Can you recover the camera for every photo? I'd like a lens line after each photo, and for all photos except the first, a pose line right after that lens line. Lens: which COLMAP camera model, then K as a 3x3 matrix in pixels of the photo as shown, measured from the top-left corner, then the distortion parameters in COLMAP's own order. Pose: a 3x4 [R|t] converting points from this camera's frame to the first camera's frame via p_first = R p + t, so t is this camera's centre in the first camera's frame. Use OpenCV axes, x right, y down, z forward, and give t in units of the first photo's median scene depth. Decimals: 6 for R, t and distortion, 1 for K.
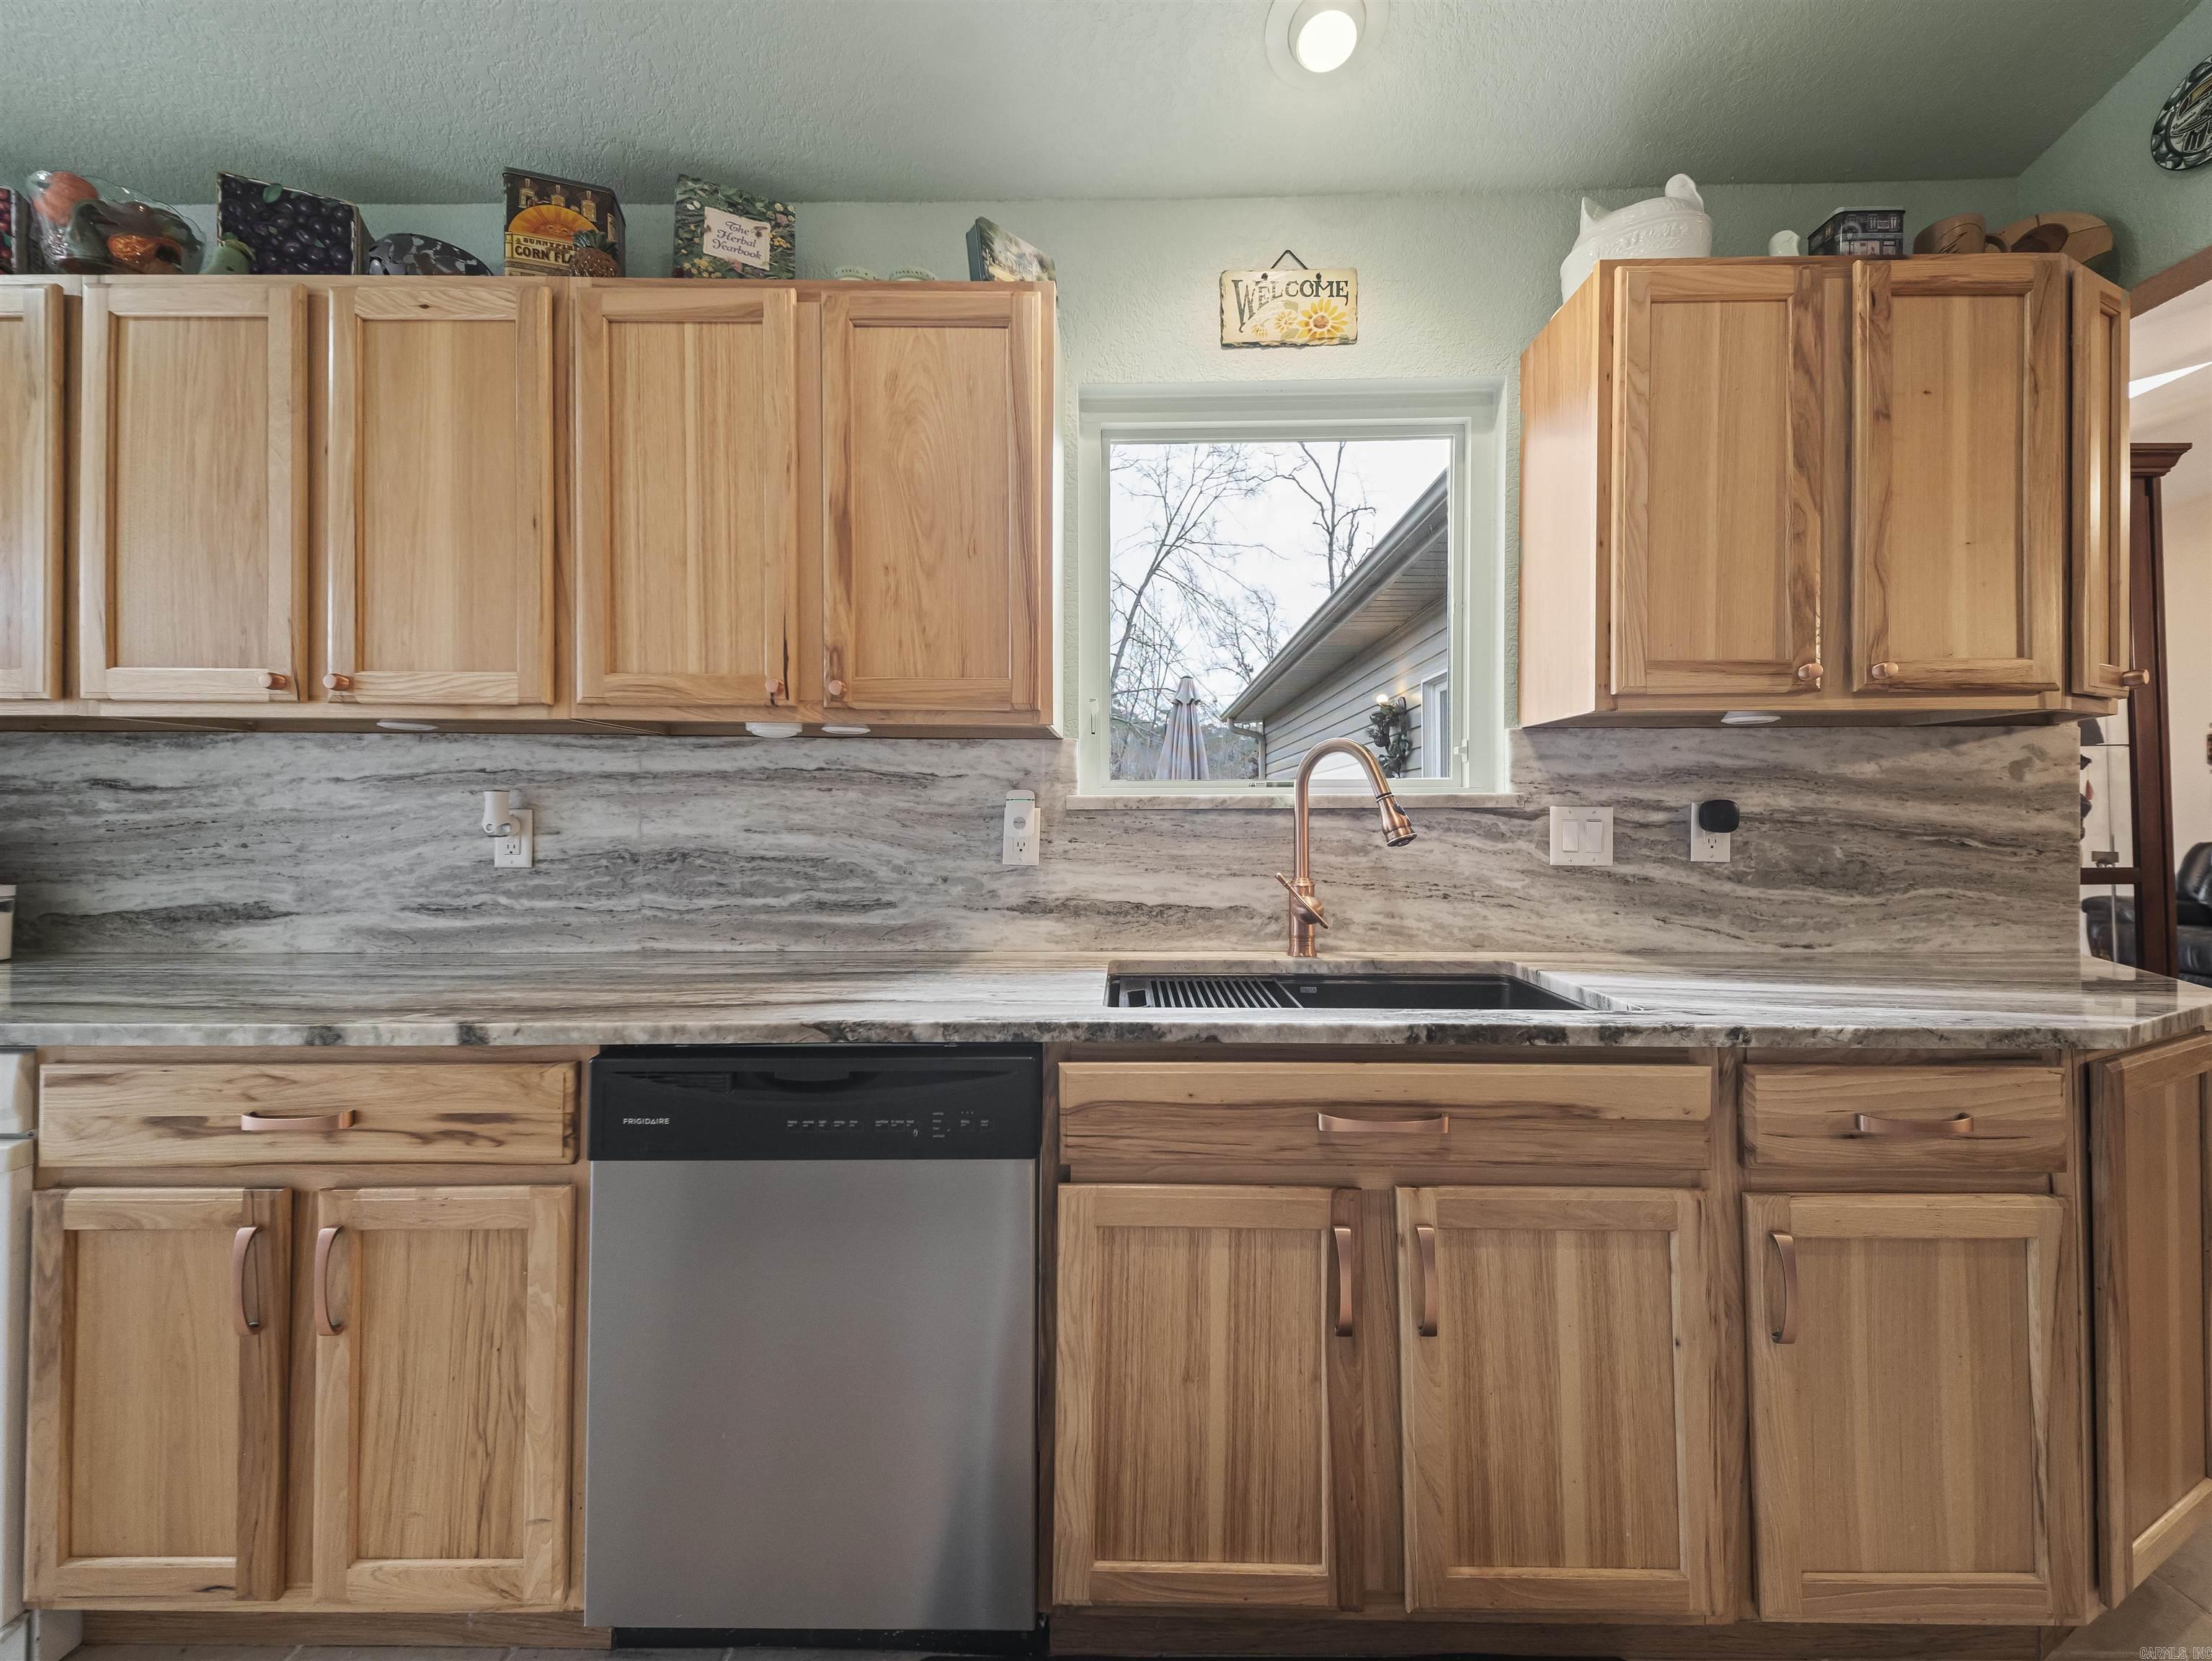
lens RADIAL K [[860.3, 0, 1114.7], [0, 860.3, 807.6], [0, 0, 1]] dist [0.043189, -0.013453]
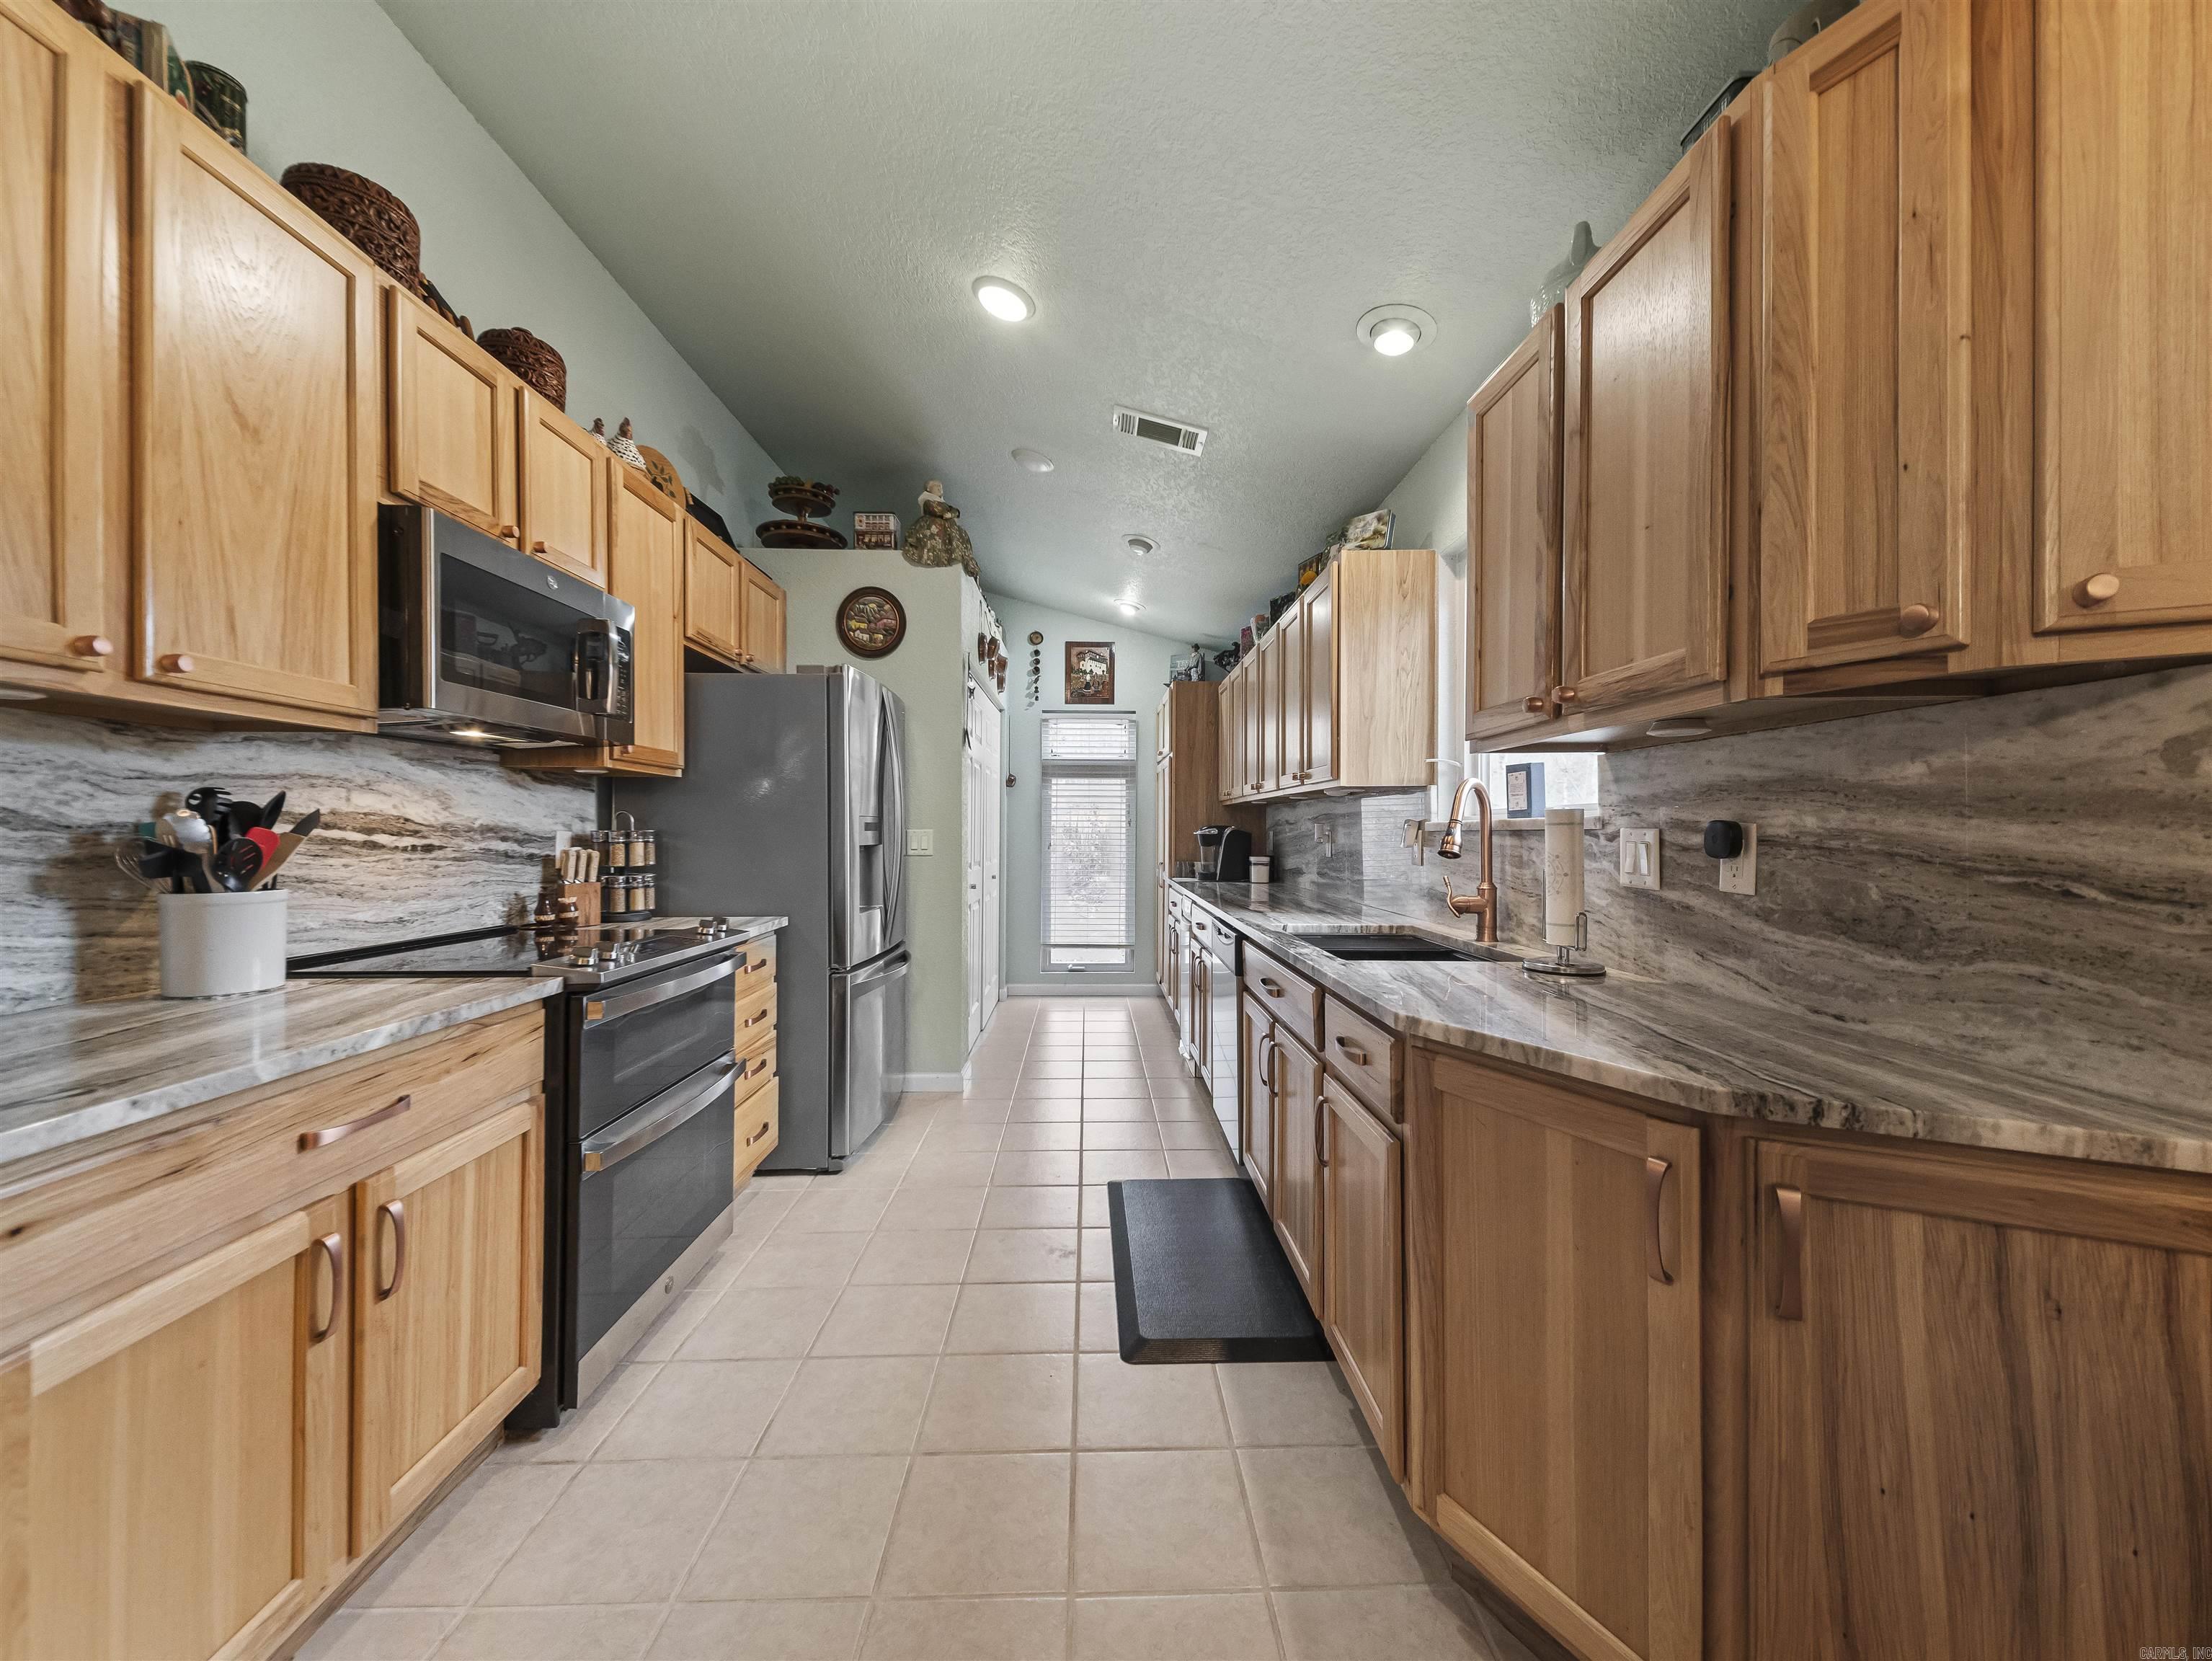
lens RADIAL K [[860.3, 0, 1121.0], [0, 860.3, 832.5], [0, 0, 1]] dist [0.043189, -0.013453]
pose [[0.048290, 0.002287, -0.998831, 1.463125], [0.004348, 0.999987, 0.002500, -0.001407], [0.998824, -0.004464, 0.048279, 0.357332]]
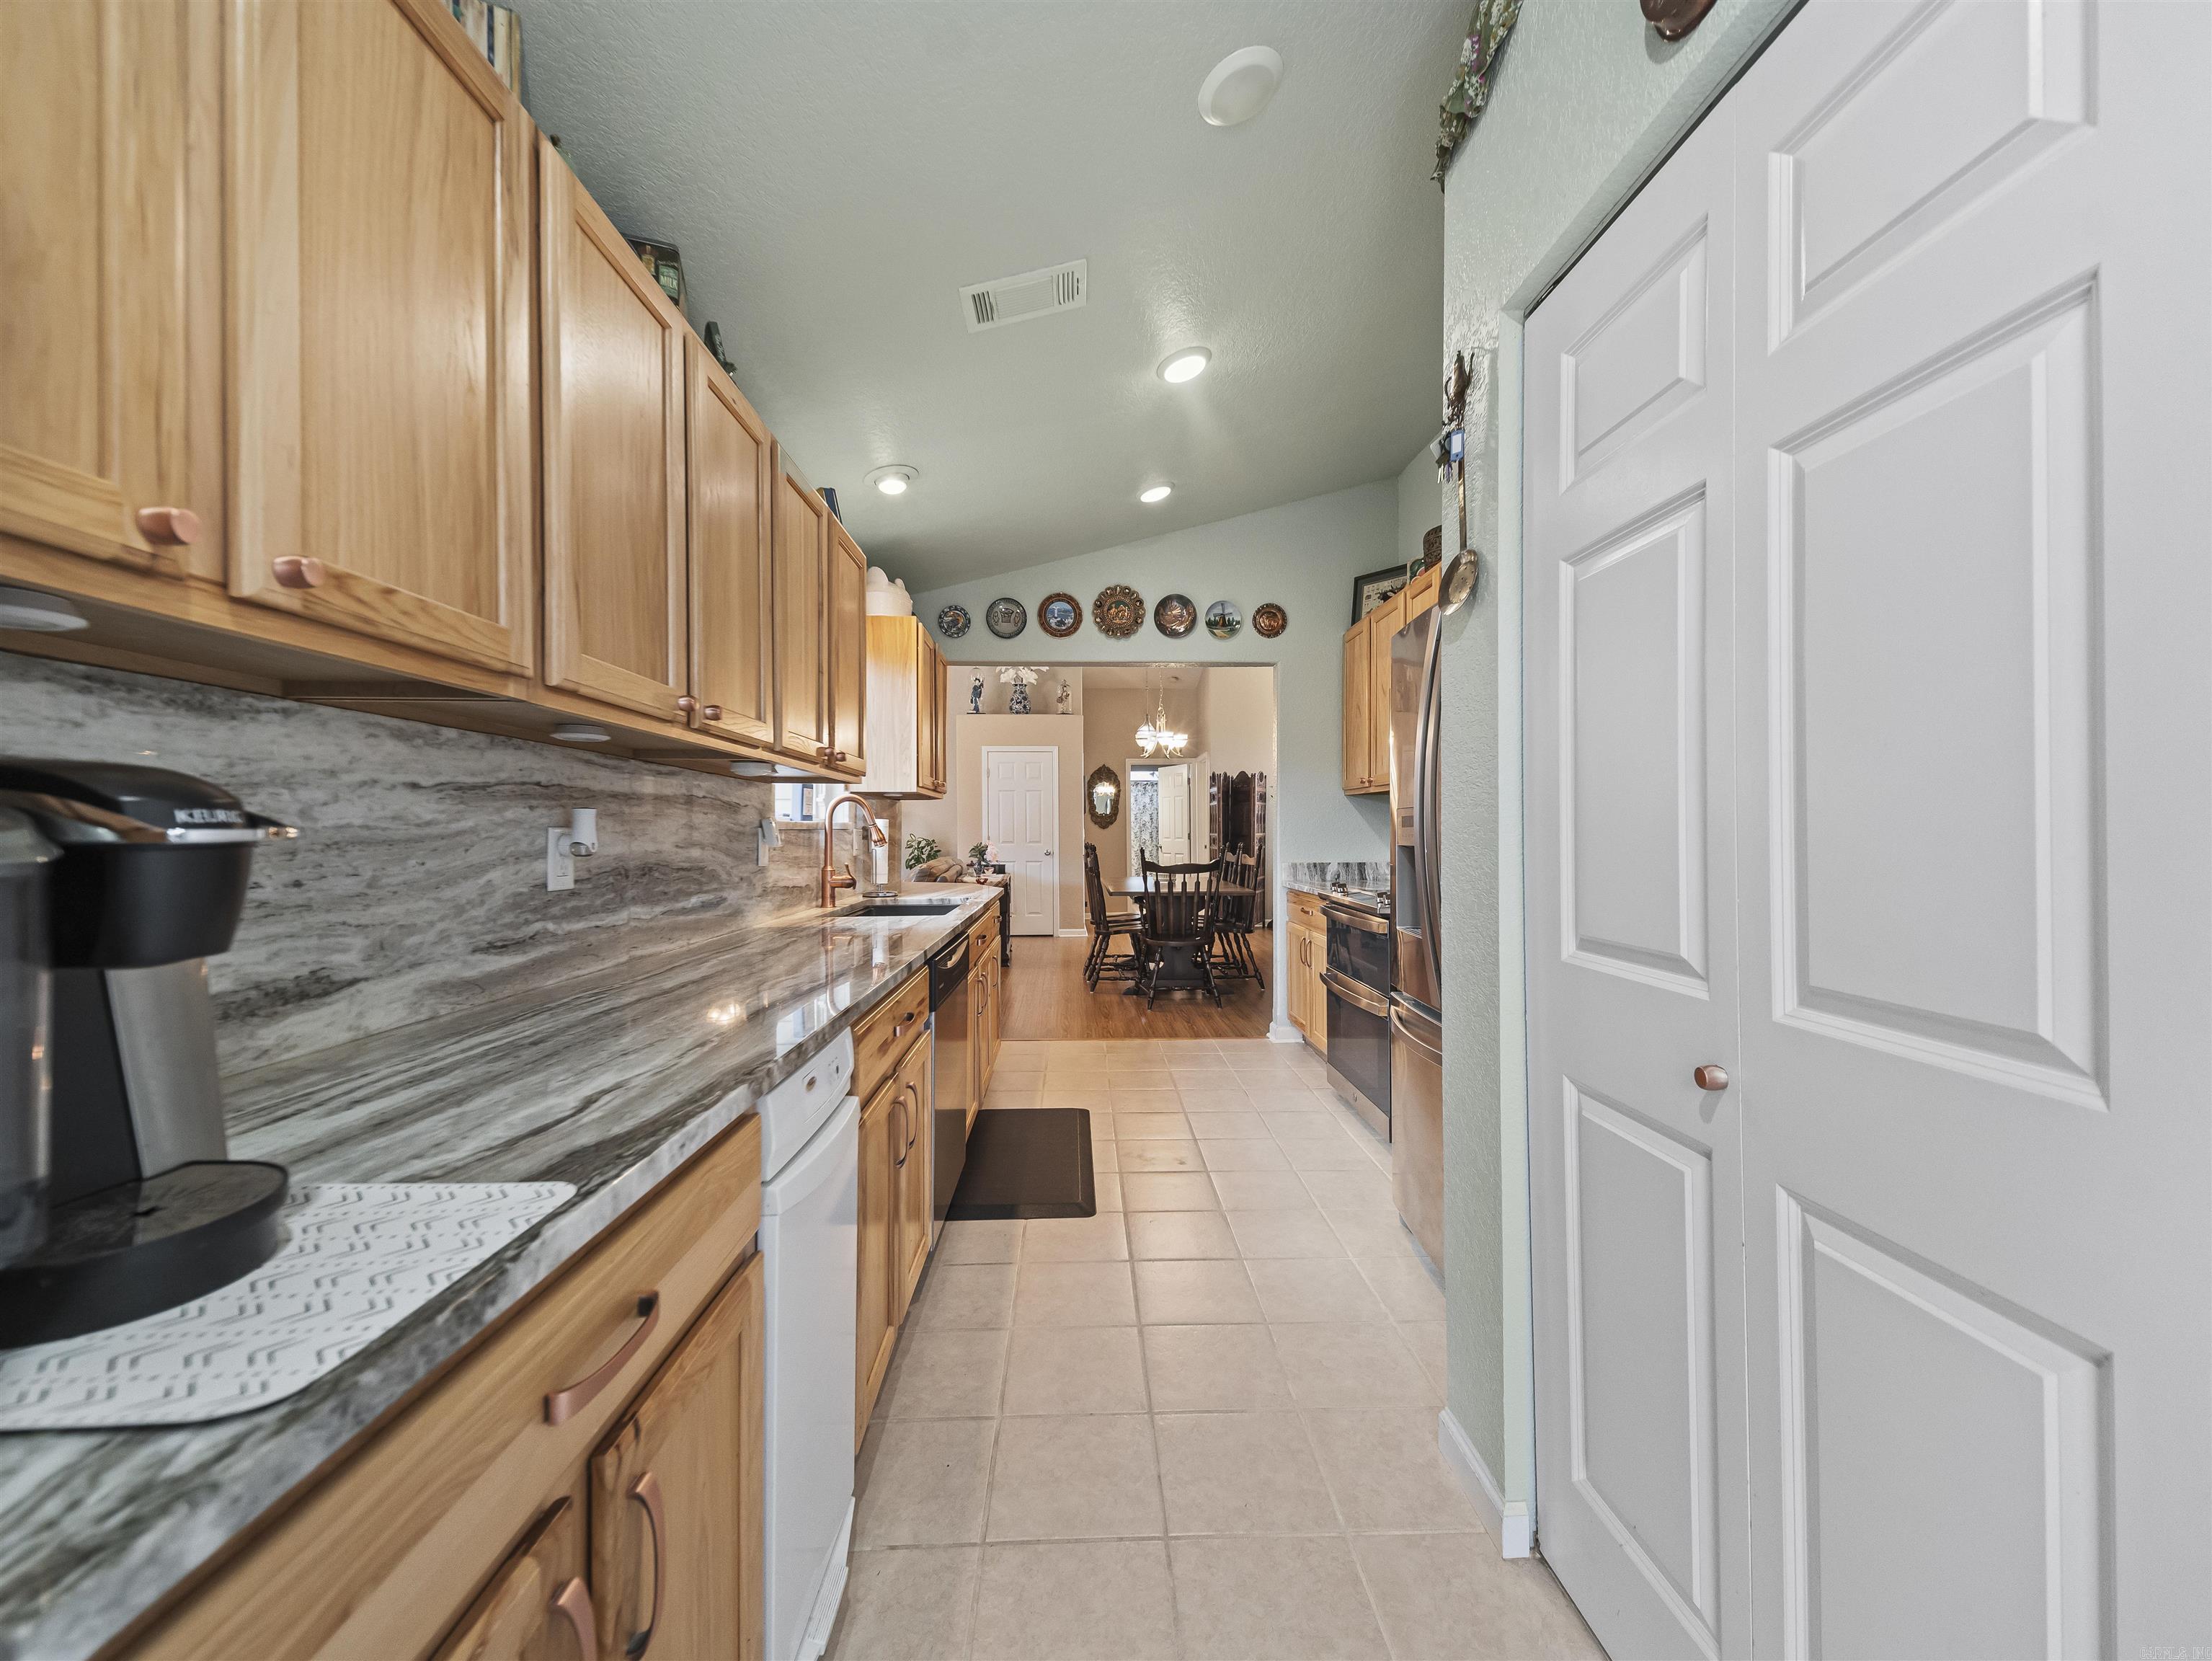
lens RADIAL K [[860.3, 0, 1104.9], [0, 860.3, 827.9], [0, 0, 1]] dist [0.043189, -0.013453]
pose [[-0.043325, 0.004200, 0.999052, -1.636128], [-0.004200, 0.999982, -0.004386, 0.004122], [-0.999052, -0.004386, -0.043307, 0.462493]]
